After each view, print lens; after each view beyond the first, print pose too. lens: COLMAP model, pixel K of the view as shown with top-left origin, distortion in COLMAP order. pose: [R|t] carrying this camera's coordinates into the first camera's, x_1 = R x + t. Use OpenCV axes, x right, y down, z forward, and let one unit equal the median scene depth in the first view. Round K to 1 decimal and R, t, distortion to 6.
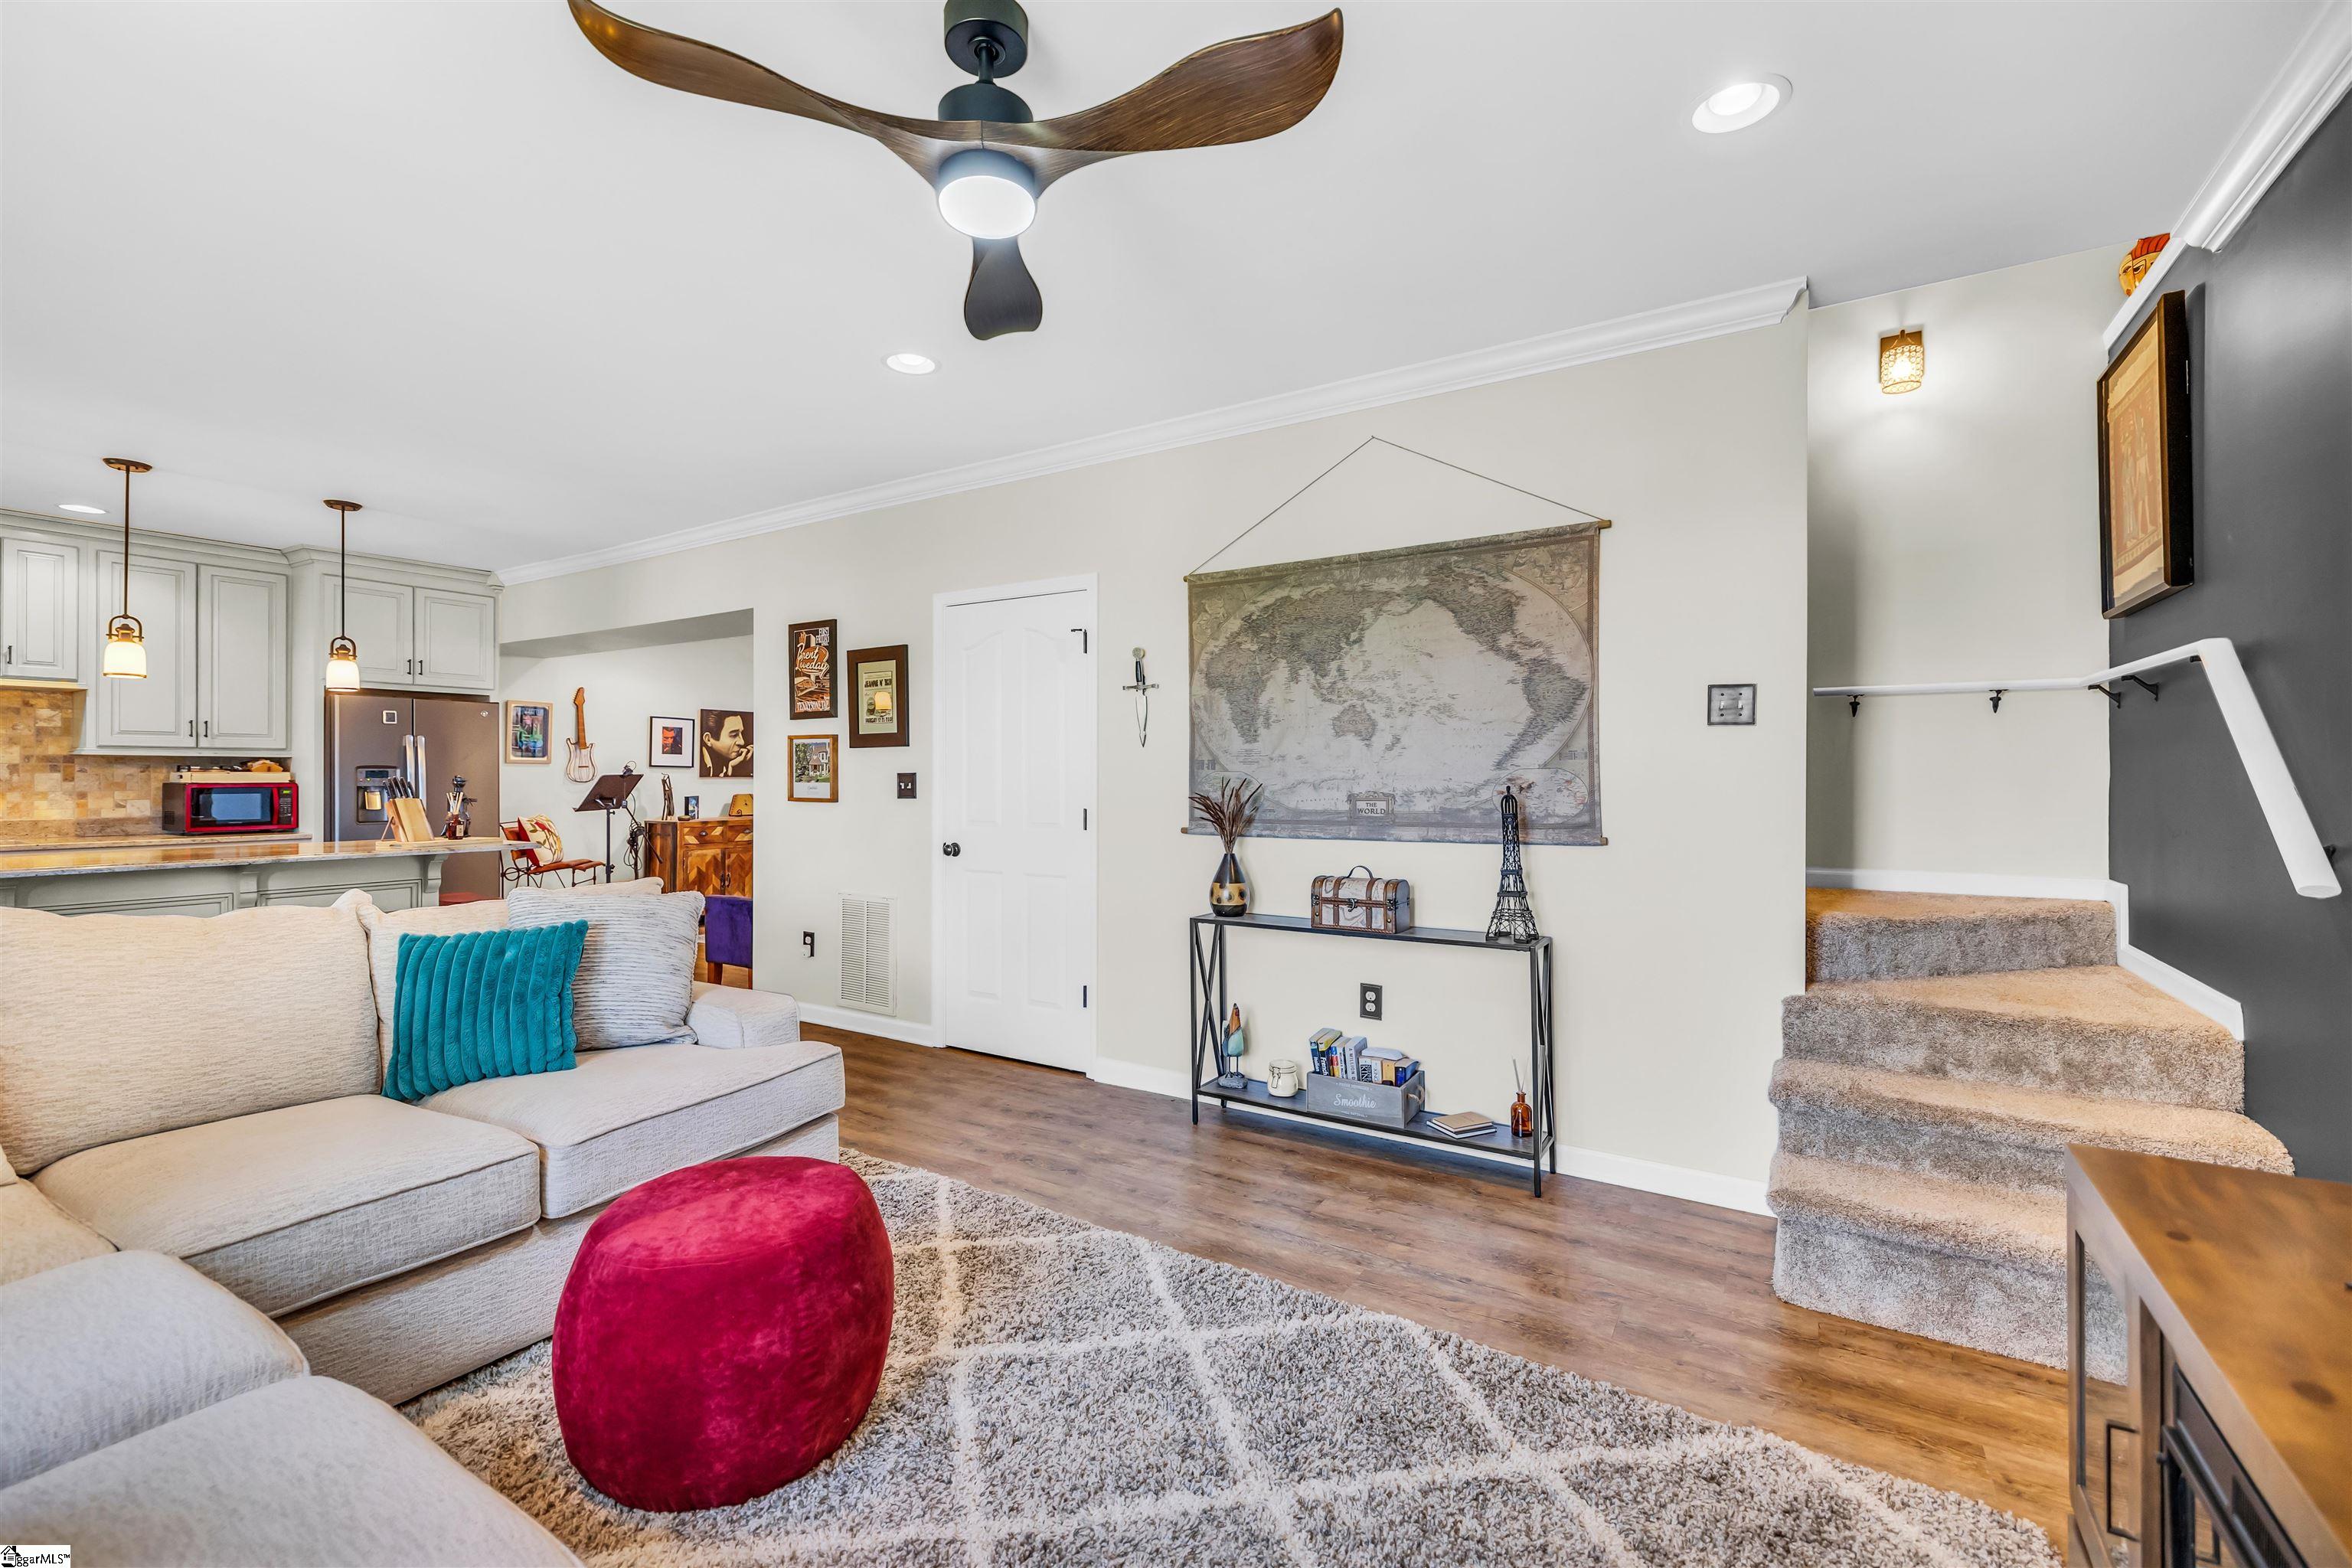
lens RADIAL K [[994.2, 0, 1151.8], [0, 994.2, 768.8], [0, 0, 1]] dist [0.005422, -0.001808]
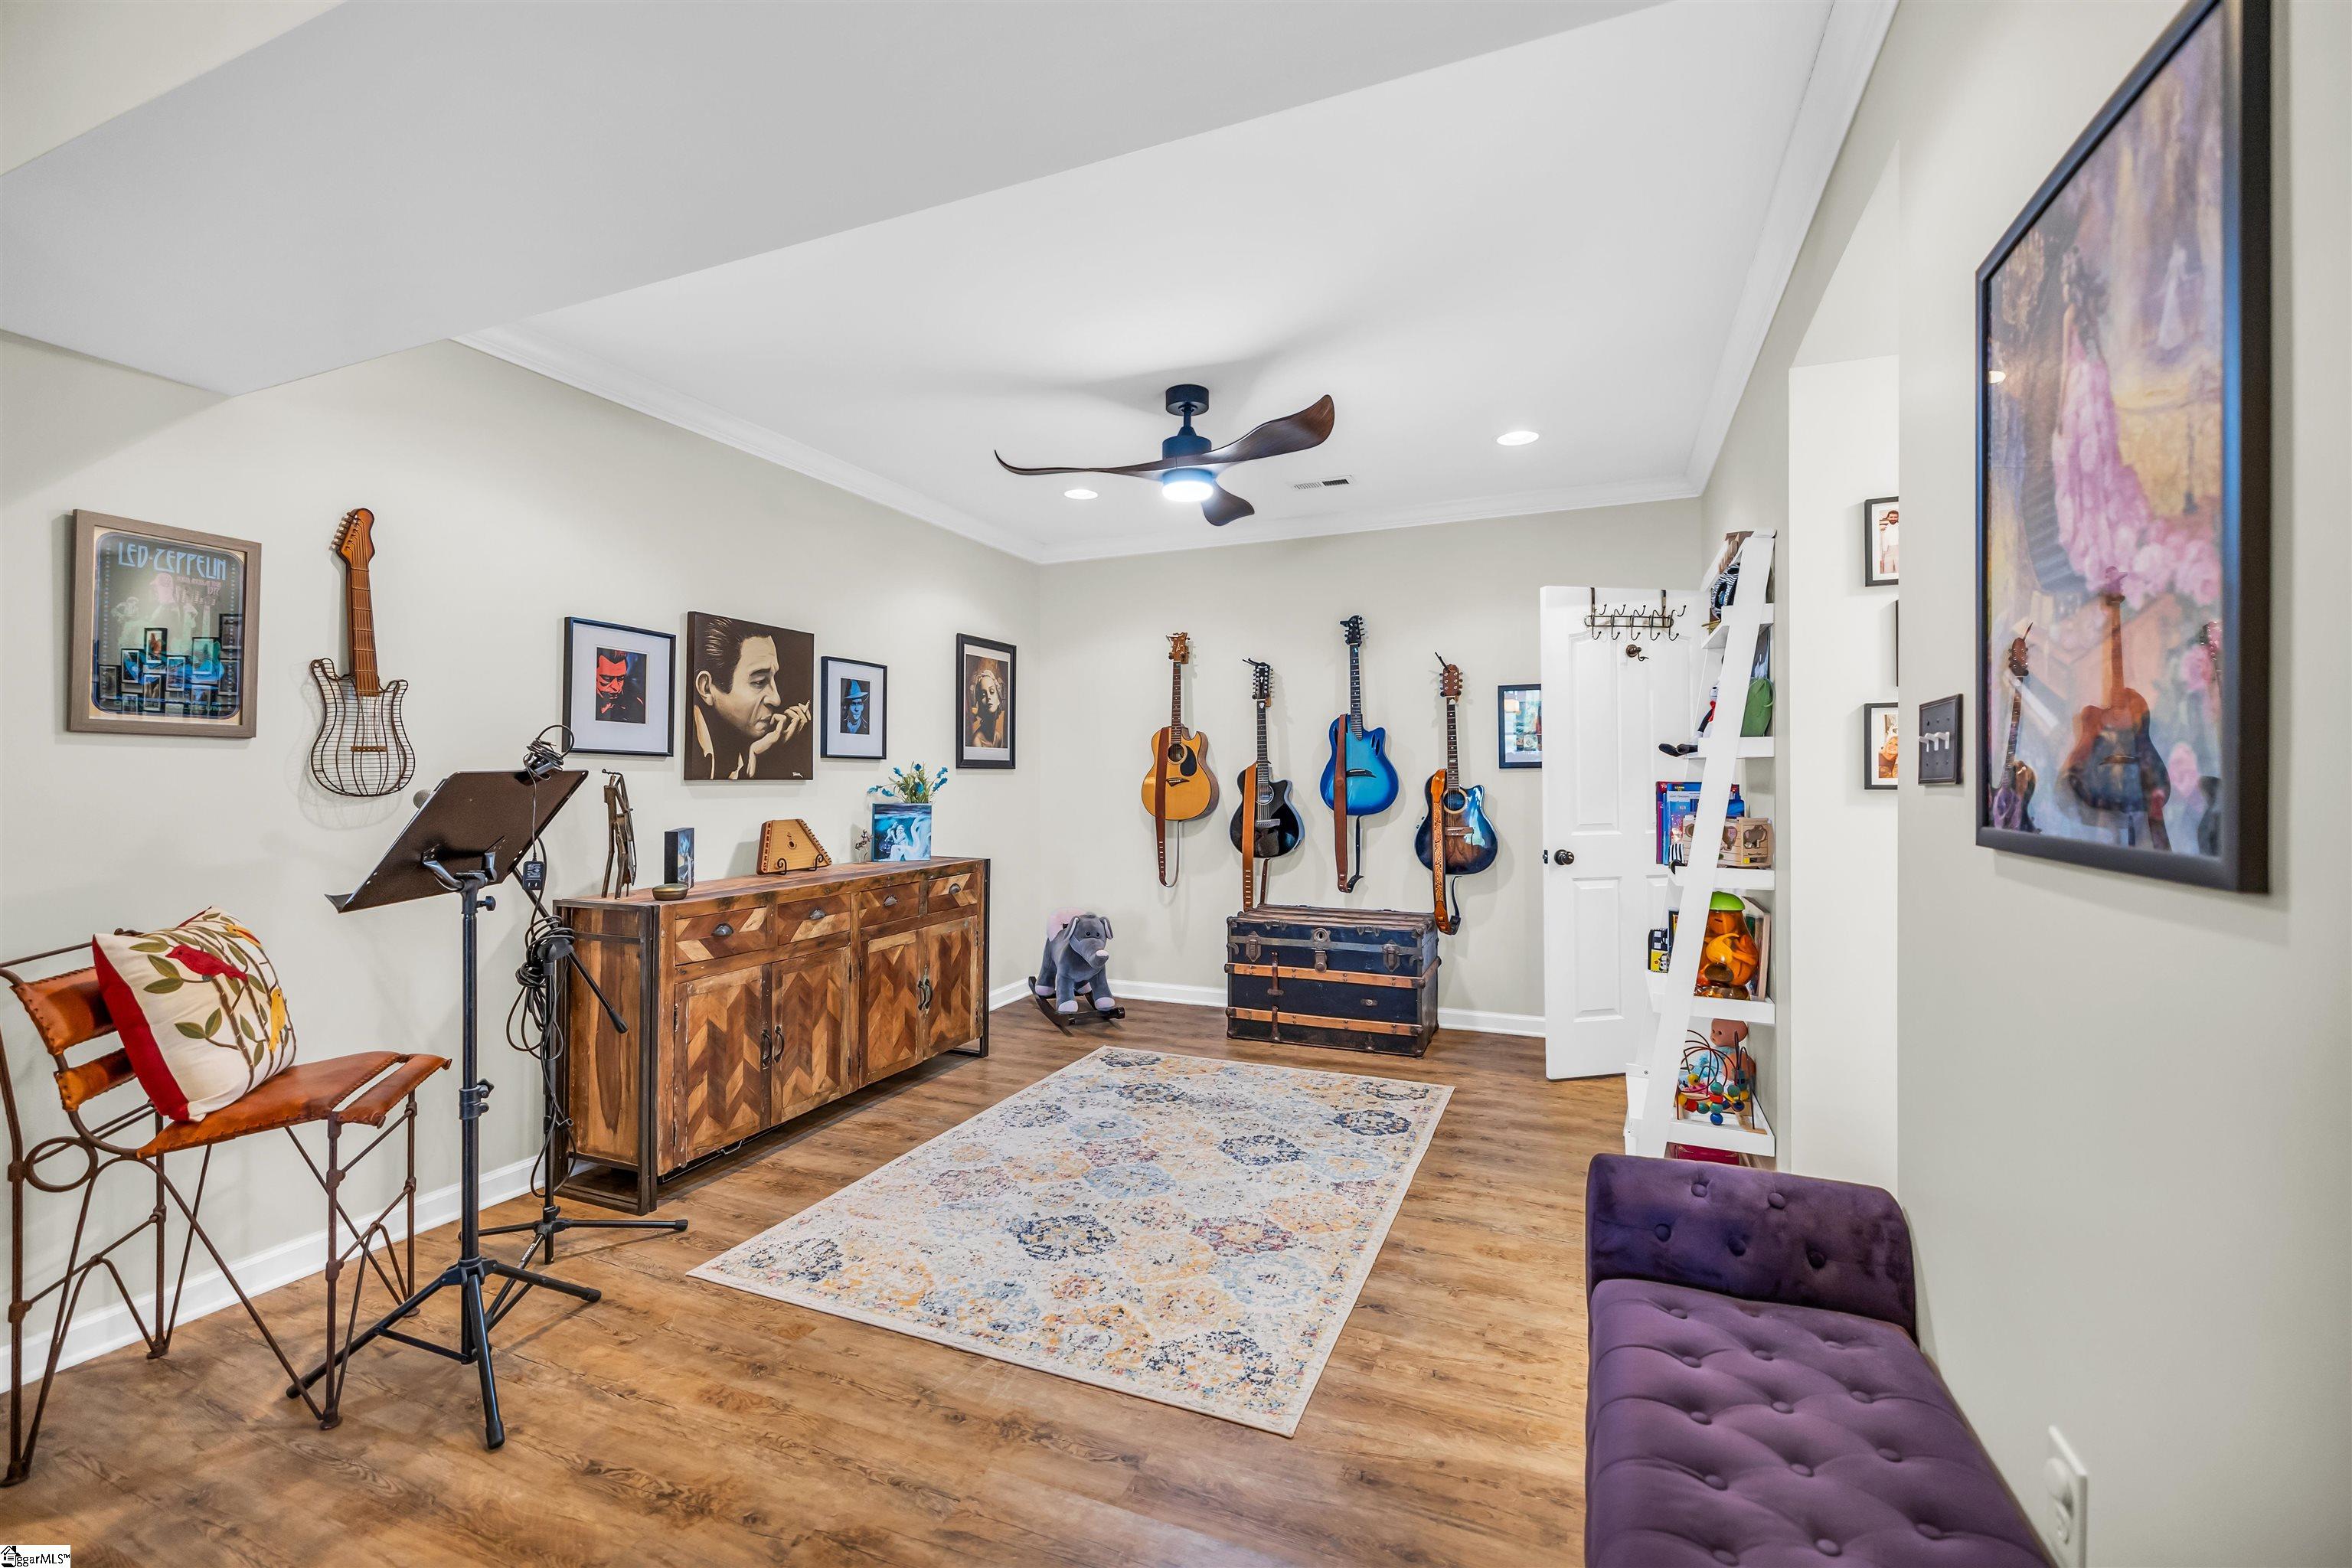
lens RADIAL K [[994.2, 0, 1161.1], [0, 994.2, 771.5], [0, 0, 1]] dist [0.005422, -0.001808]
pose [[0.986135, 0.002716, 0.165920, -0.346330], [-0.002964, 0.999995, 0.001248, 0.003898], [-0.165916, -0.001722, 0.986138, 0.595573]]
